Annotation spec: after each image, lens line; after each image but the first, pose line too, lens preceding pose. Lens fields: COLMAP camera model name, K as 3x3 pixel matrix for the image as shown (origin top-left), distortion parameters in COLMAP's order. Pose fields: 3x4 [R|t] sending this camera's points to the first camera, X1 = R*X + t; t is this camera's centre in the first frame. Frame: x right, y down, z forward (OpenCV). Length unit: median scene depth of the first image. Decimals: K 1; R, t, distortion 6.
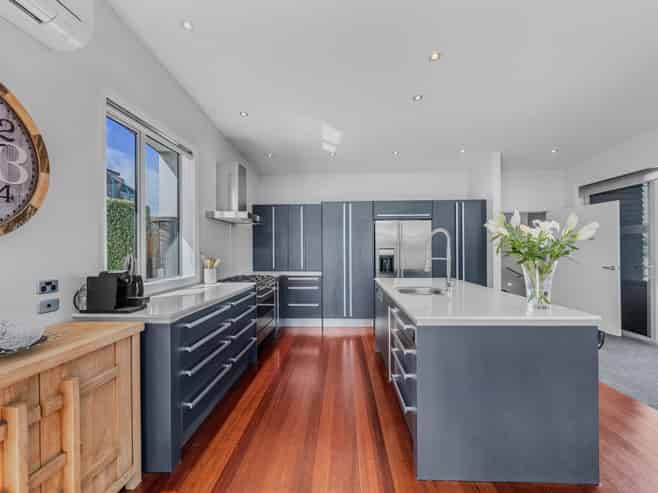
lens RADIAL K [[286.3, 0, 329.4], [0, 286.3, 249.4], [0, 0, 1]] dist [-0.002854, -0.000643]
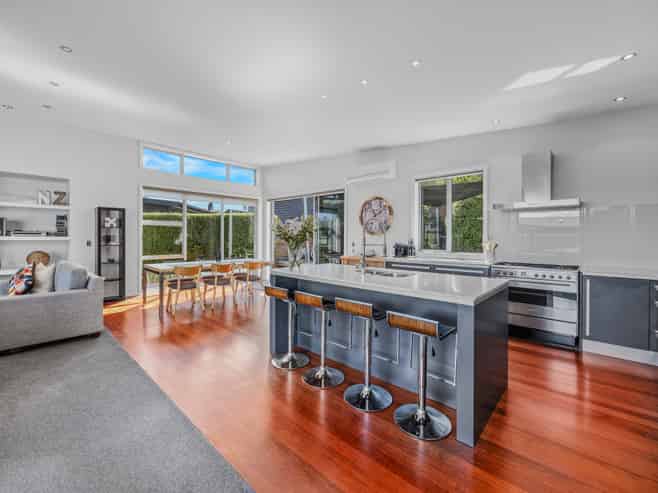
lens RADIAL K [[286.3, 0, 329.0], [0, 286.3, 242.6], [0, 0, 1]] dist [-0.002854, -0.000643]
pose [[-0.640871, 0.009828, -0.767585, 0.773007], [0.003410, 0.999945, 0.009955, 0.018952], [0.767641, 0.003763, -0.640869, 0.878087]]
